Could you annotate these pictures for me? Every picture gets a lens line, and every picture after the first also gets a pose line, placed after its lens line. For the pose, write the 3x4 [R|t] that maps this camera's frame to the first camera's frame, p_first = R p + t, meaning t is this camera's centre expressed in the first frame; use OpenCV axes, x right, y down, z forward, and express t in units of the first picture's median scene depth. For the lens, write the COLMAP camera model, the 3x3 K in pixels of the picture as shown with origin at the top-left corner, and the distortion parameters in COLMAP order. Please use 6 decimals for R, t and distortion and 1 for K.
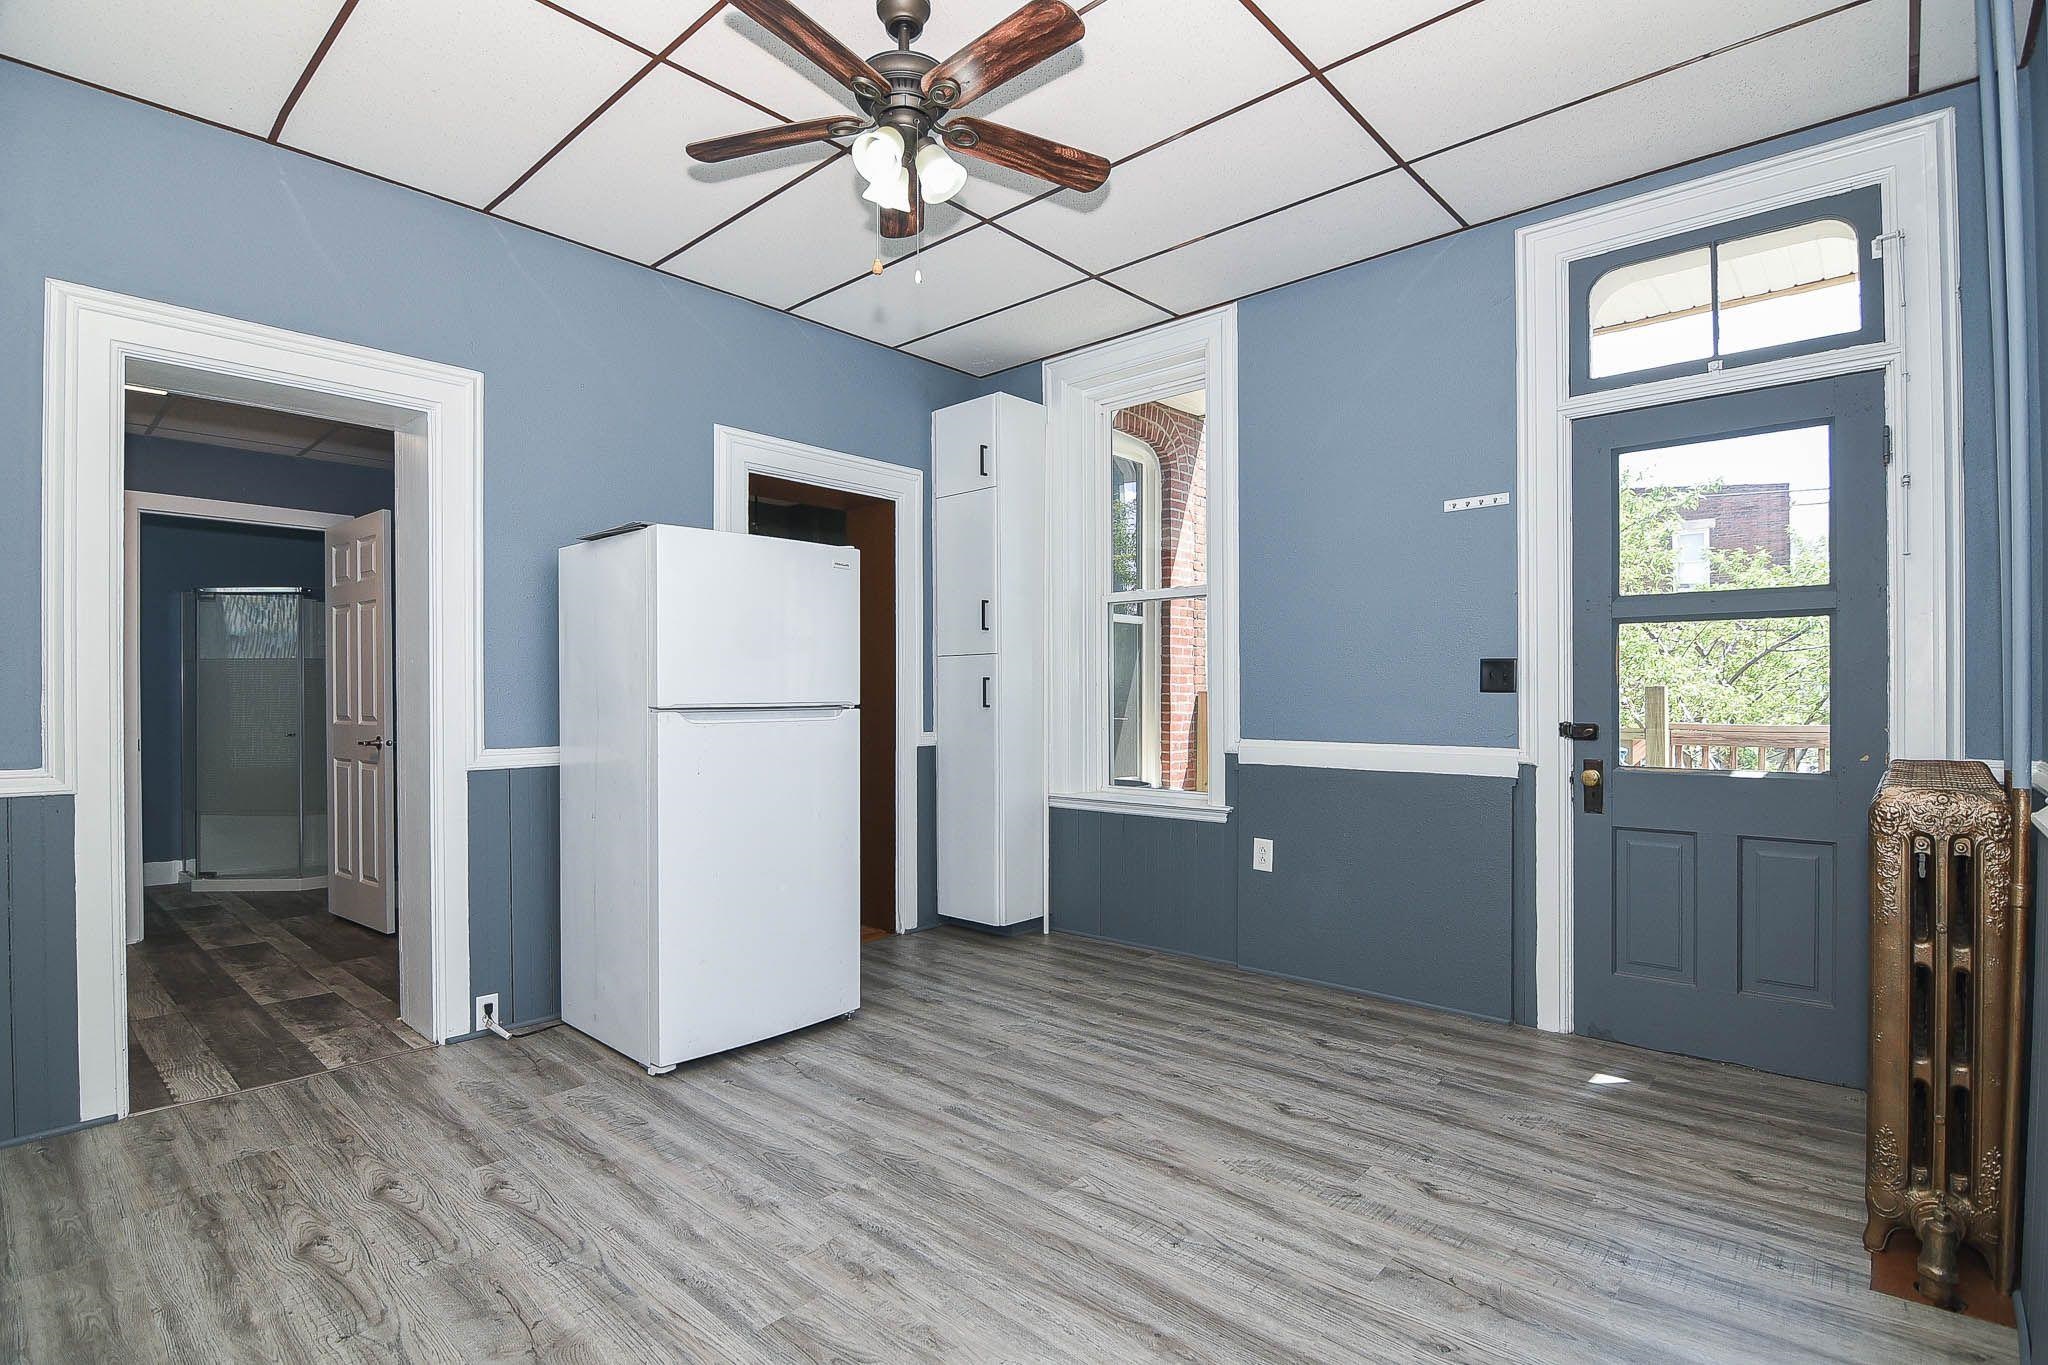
lens RADIAL K [[990.1, 0, 1024.0], [0, 990.1, 682.5], [0, 0, 1]] dist [-0.019039, -0.000250]
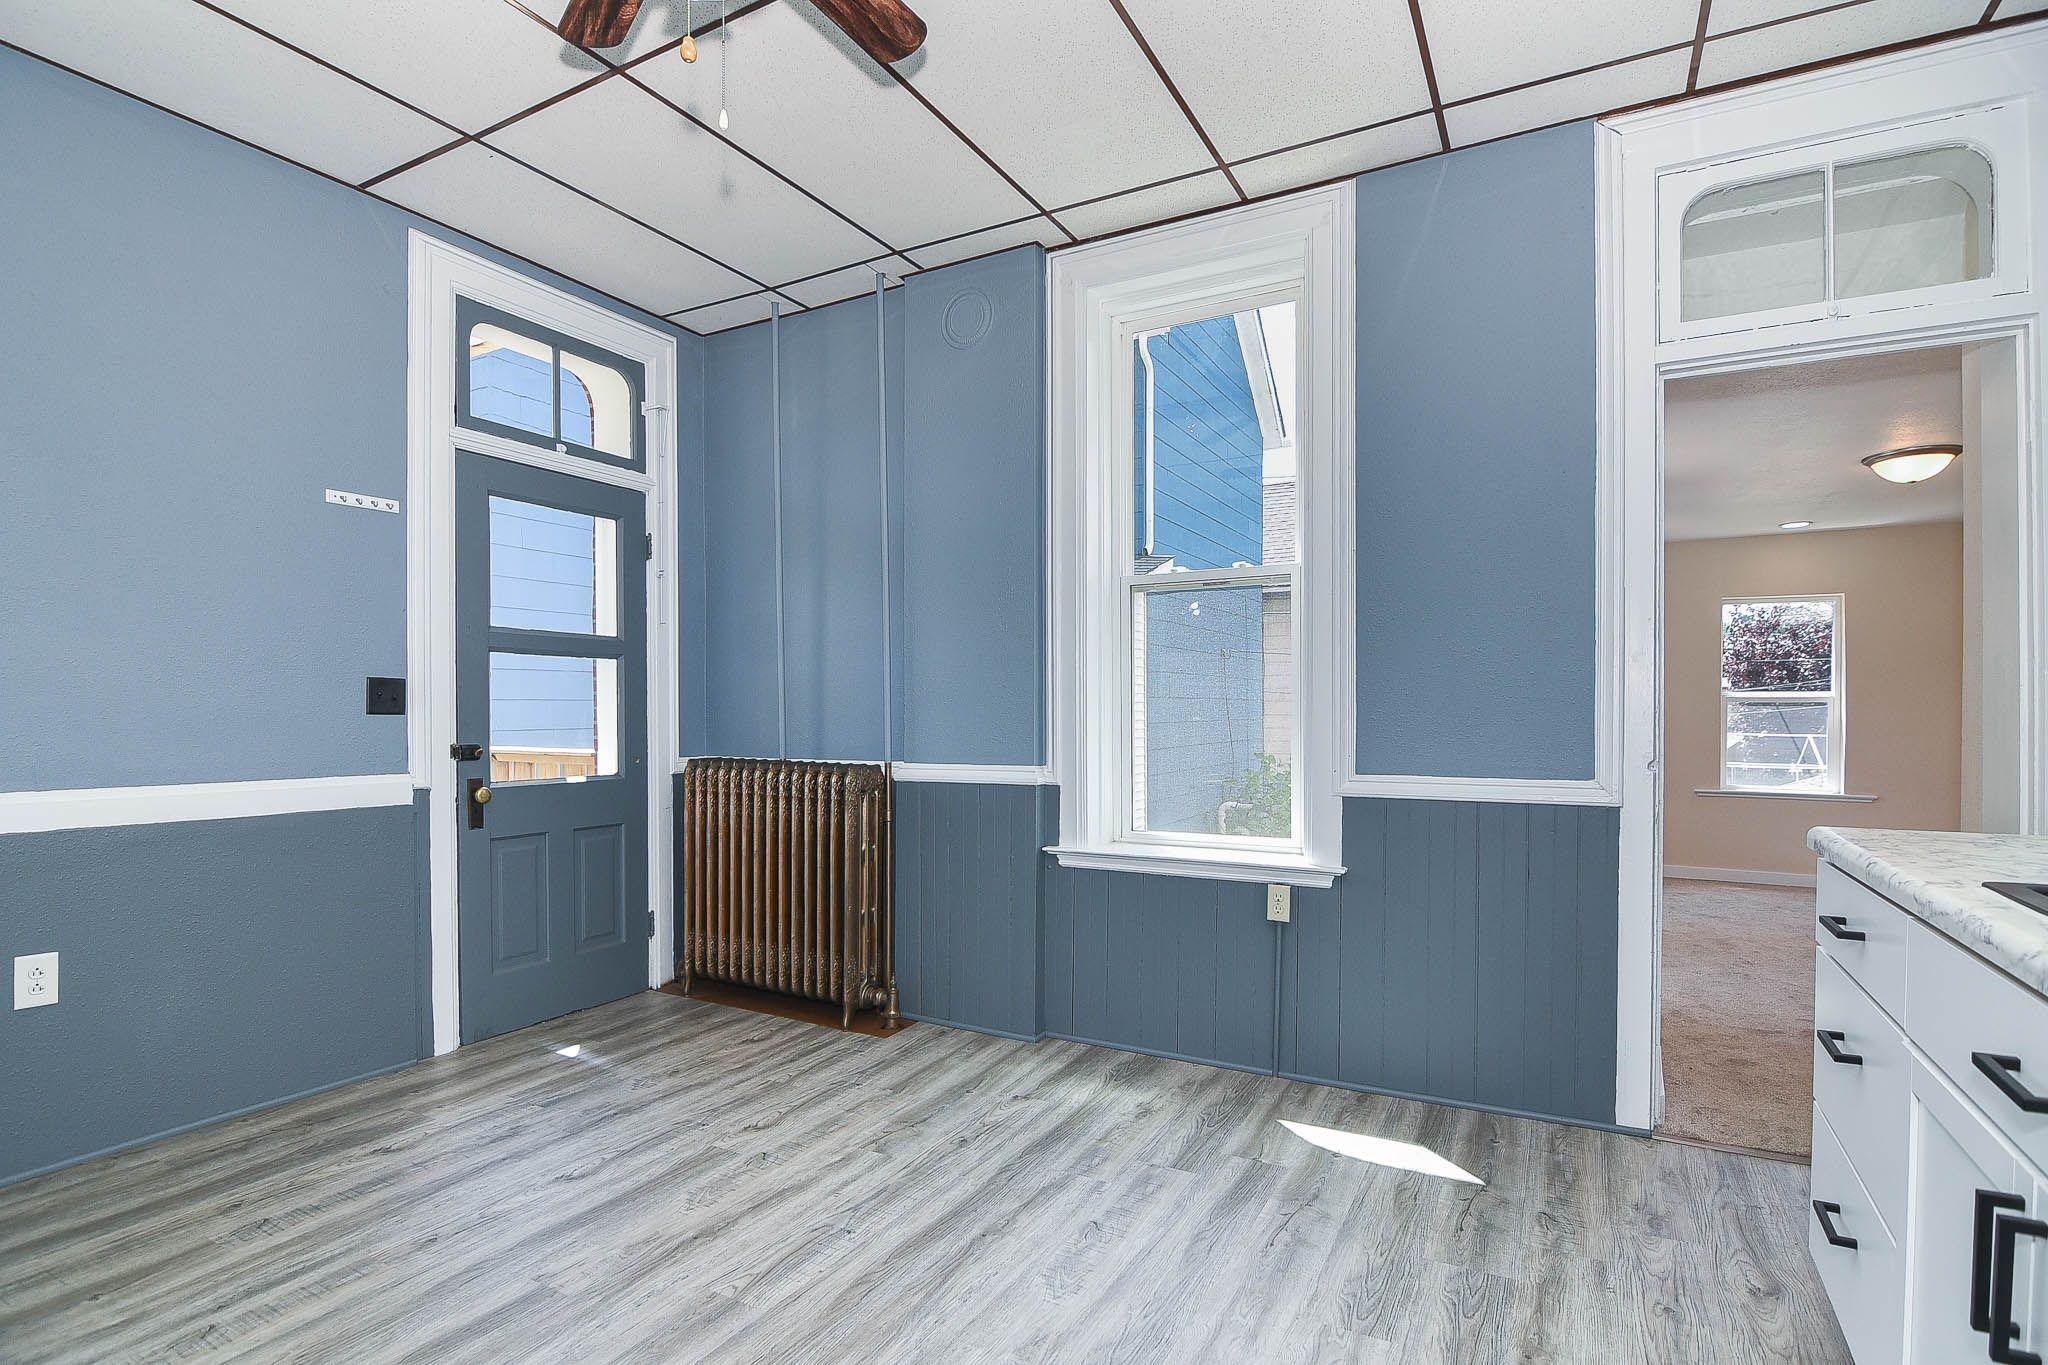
lens RADIAL K [[1005.1, 0, 1018.7], [0, 1005.1, 714.7], [0, 0, 1]] dist [-0.025196, -0.000620]
pose [[-0.231043, 0.001606, 0.972942, -0.683076], [-0.011262, 0.999927, -0.004325, 0.008935], [-0.972878, -0.011957, -0.231008, 0.780263]]
